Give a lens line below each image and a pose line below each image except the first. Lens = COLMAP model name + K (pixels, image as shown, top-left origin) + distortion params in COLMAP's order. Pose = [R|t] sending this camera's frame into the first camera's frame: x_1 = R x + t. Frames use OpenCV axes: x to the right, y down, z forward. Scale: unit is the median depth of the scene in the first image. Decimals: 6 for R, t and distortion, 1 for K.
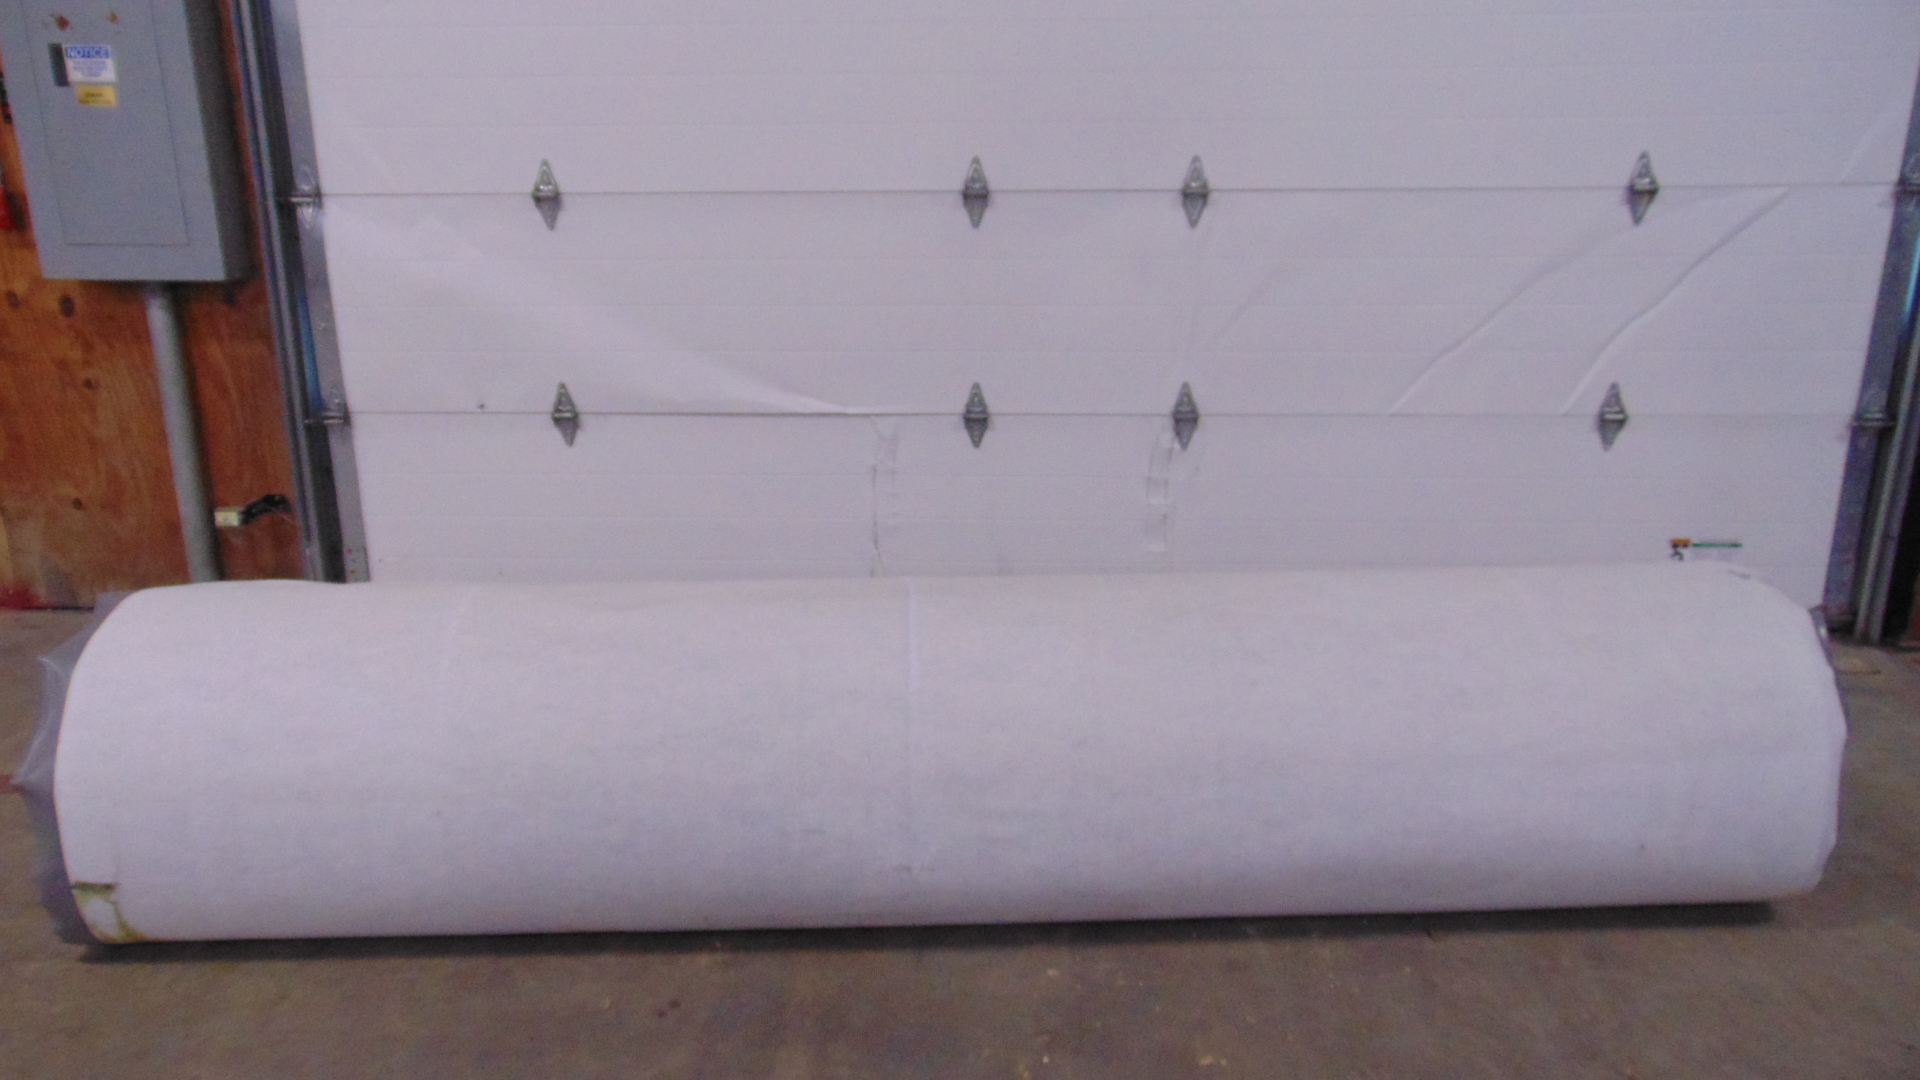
lens RADIAL K [[1394.2, 0, 960.0], [0, 1394.2, 540.0], [0, 0, 1]] dist [-0.037190, 0.090096]
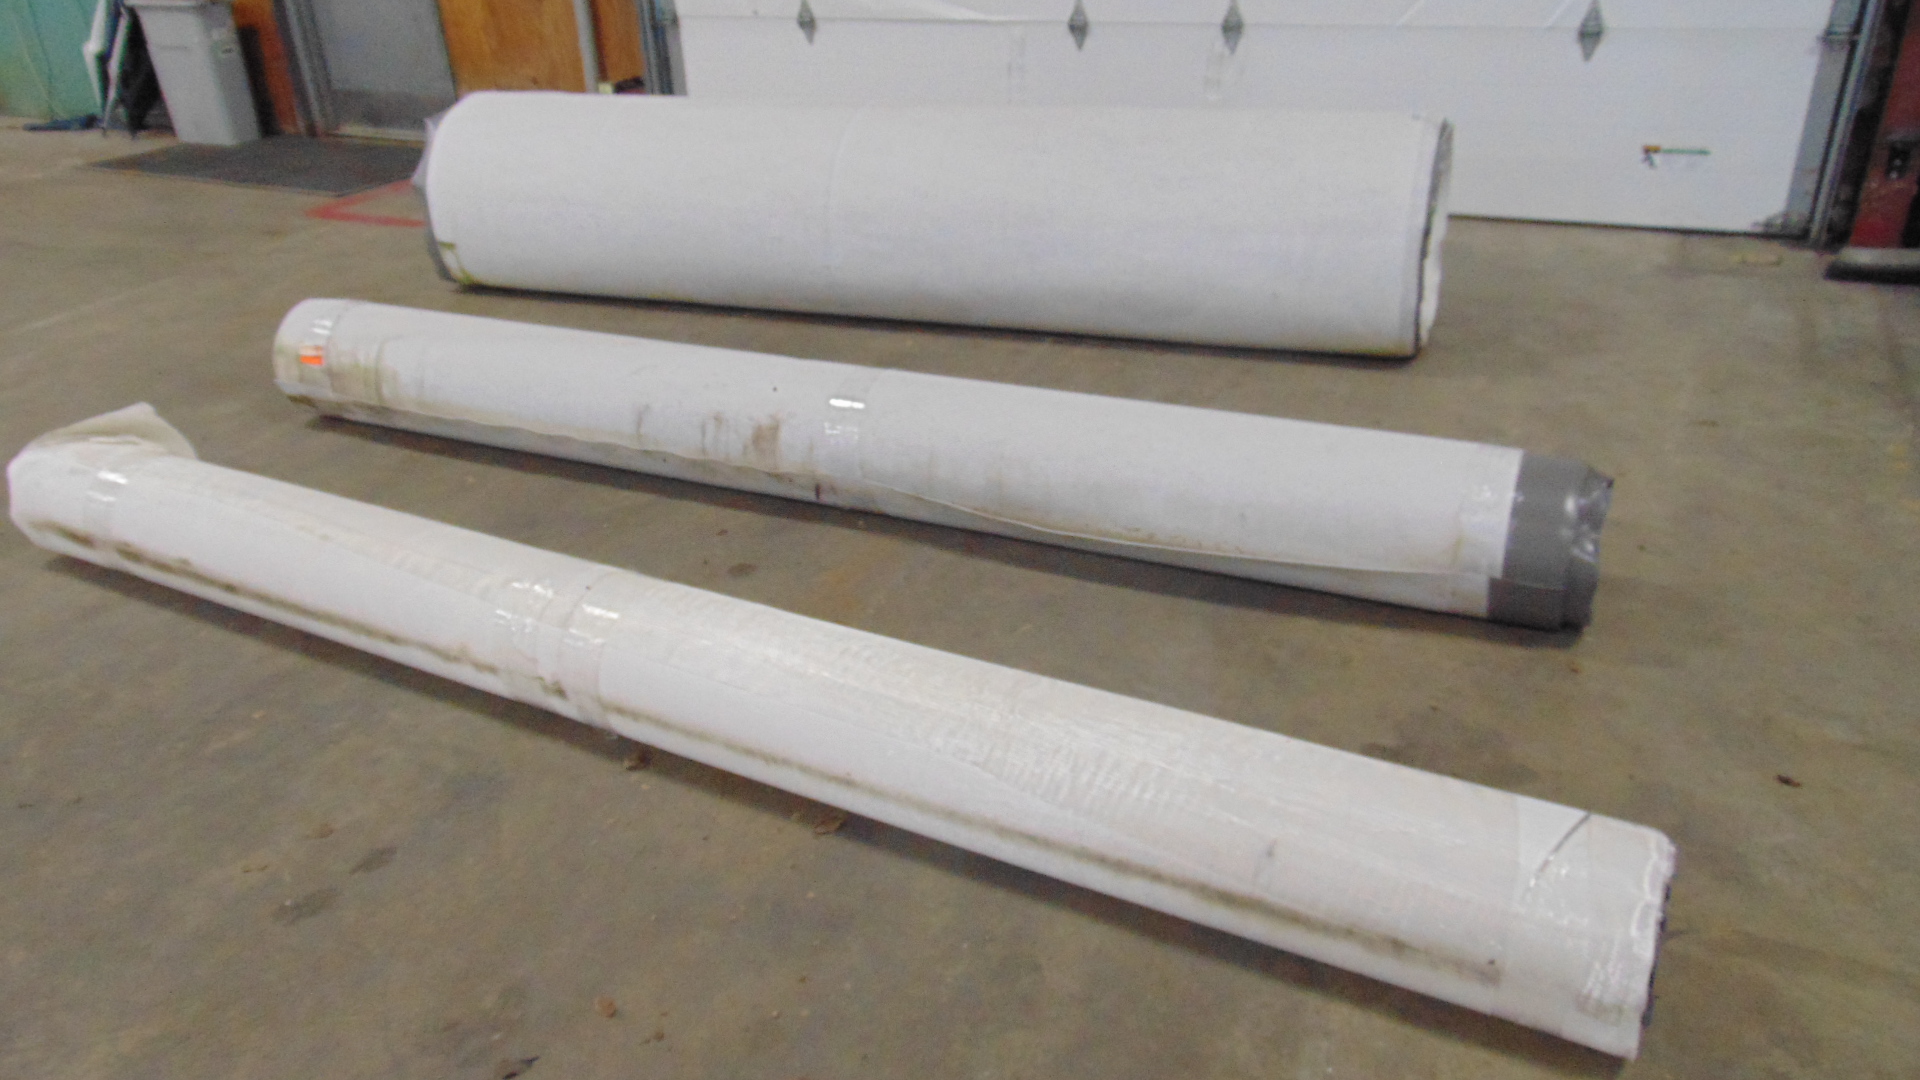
lens RADIAL K [[1394.2, 0, 960.0], [0, 1394.2, 540.0], [0, 0, 1]] dist [-0.037190, 0.090096]
pose [[0.925017, 0.145628, -0.350908, 0.439387], [-0.062912, 0.969583, 0.236541, 0.079616], [0.374682, -0.196728, 0.906042, -0.321359]]
